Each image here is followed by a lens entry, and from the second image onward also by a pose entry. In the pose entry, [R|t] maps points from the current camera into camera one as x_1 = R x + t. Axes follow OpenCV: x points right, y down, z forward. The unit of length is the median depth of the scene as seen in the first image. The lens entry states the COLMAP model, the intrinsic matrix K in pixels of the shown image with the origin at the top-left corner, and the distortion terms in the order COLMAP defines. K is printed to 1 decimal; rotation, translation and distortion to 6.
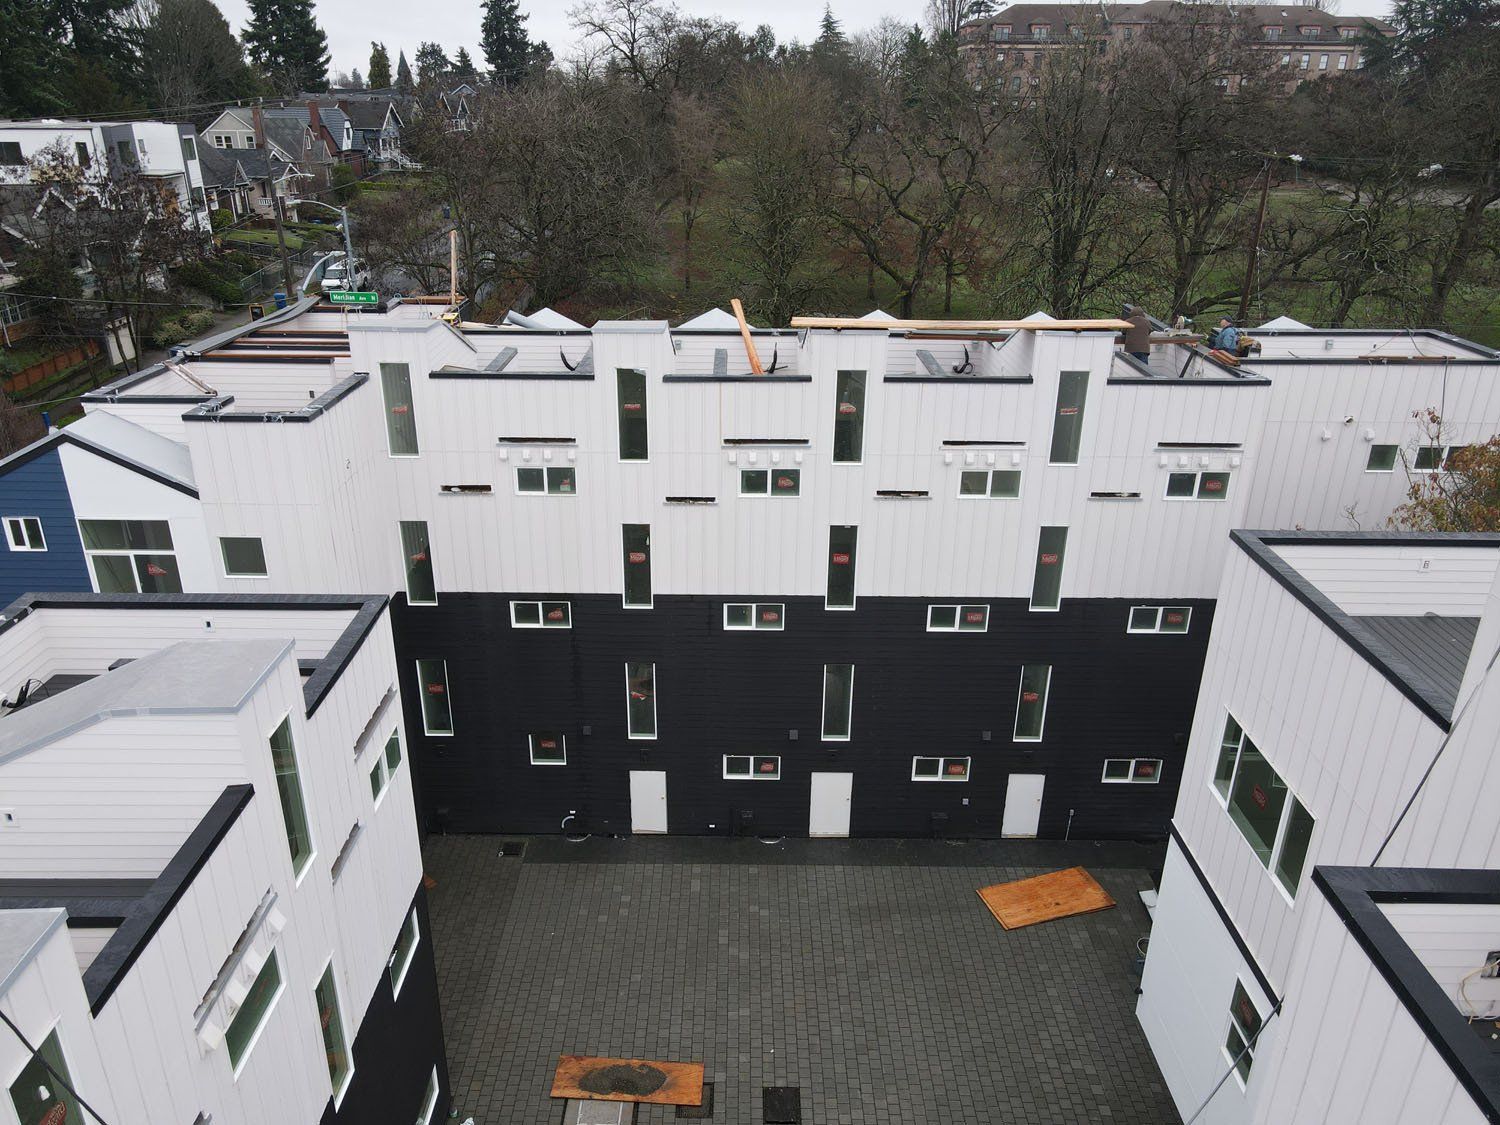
lens RADIAL K [[1099.2, 0, 738.4], [0, 1099.2, 572.2], [0, 0, 1]] dist [0.016918, -0.002943]
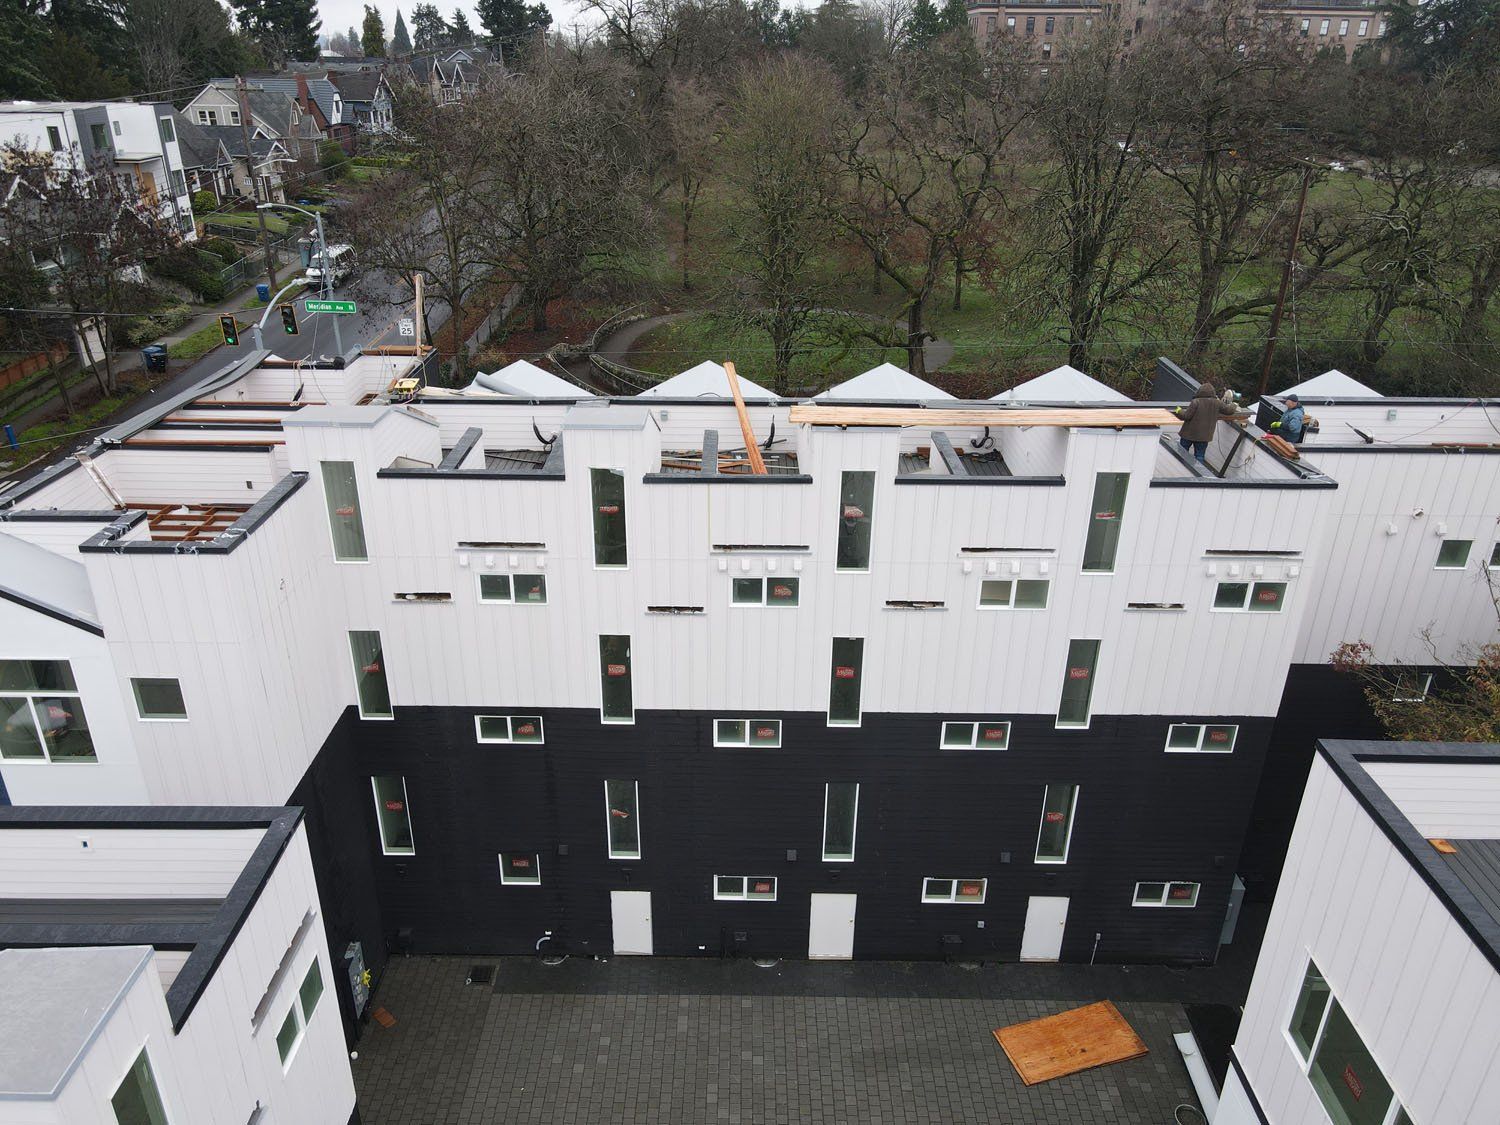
lens RADIAL K [[1099.2, 0, 739.3], [0, 1099.2, 573.8], [0, 0, 1]] dist [0.016918, -0.002943]
pose [[0.999996, 0.002140, -0.001994, 0.008587], [-0.002073, 0.999450, 0.033110, -0.112401], [0.002064, -0.033106, 0.999450, 0.104760]]
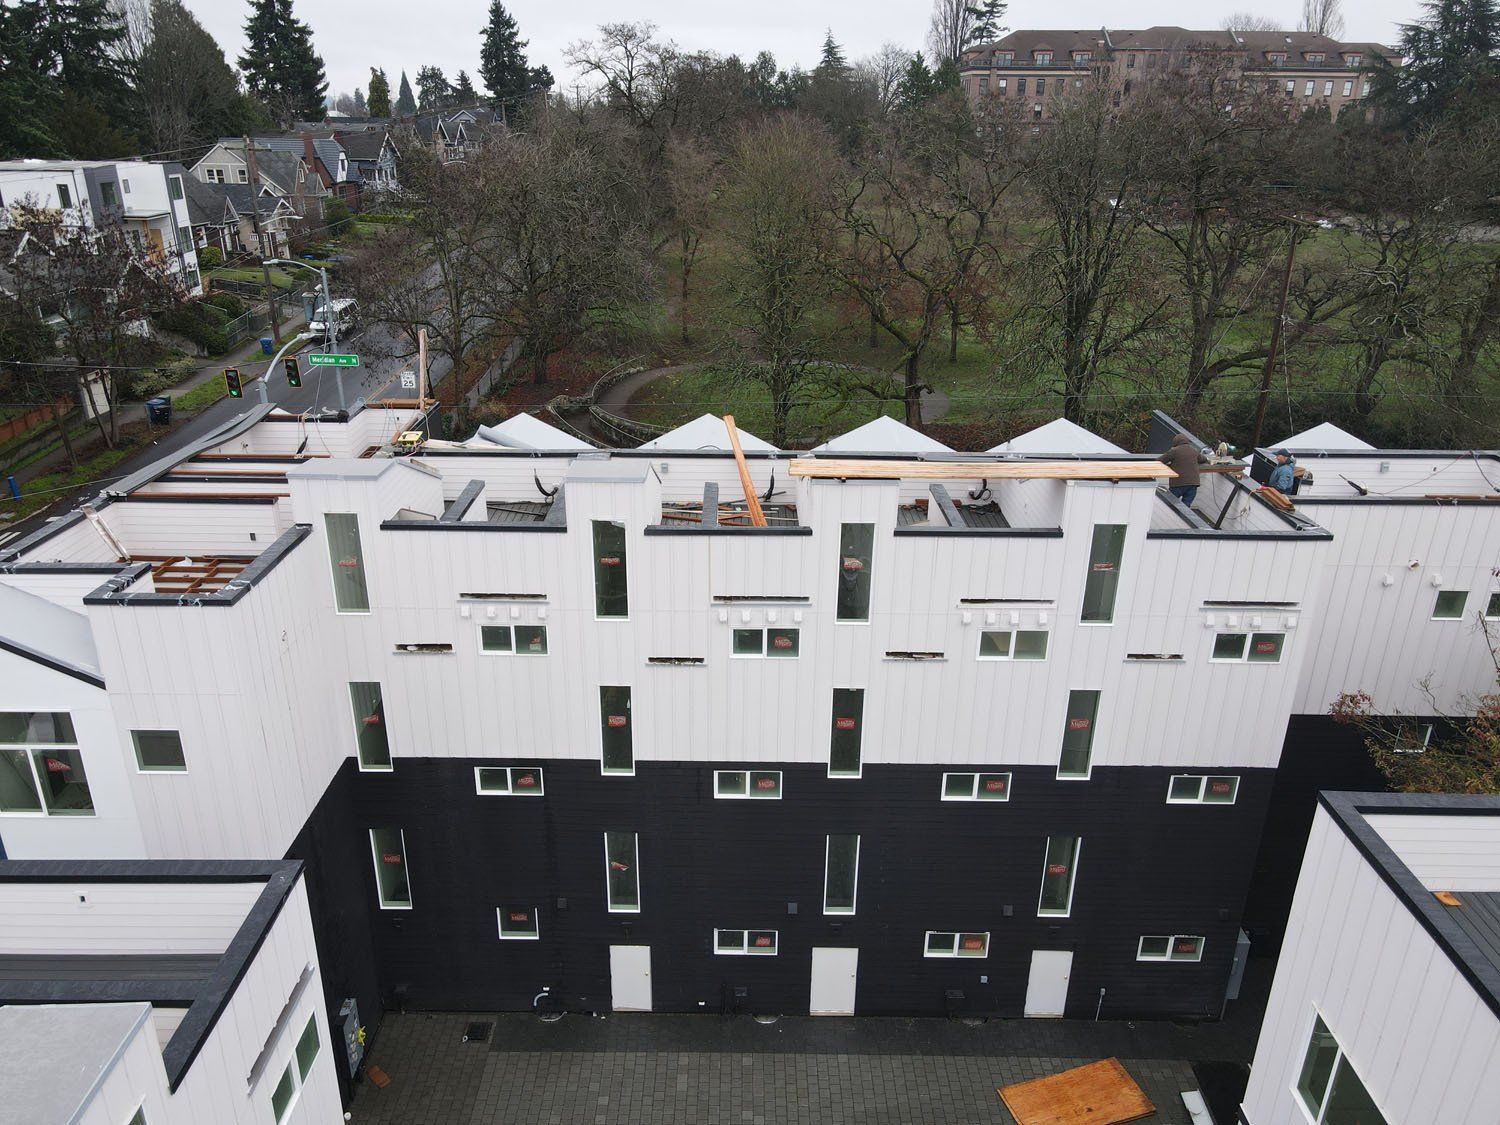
lens RADIAL K [[1099.2, 0, 738.9], [0, 1099.2, 574.1], [0, 0, 1]] dist [0.016918, -0.002943]
pose [[0.999999, 0.001244, -0.000640, 0.006954], [-0.001251, 0.999933, -0.011538, -0.113662], [0.000626, 0.011539, 0.999933, 0.100856]]
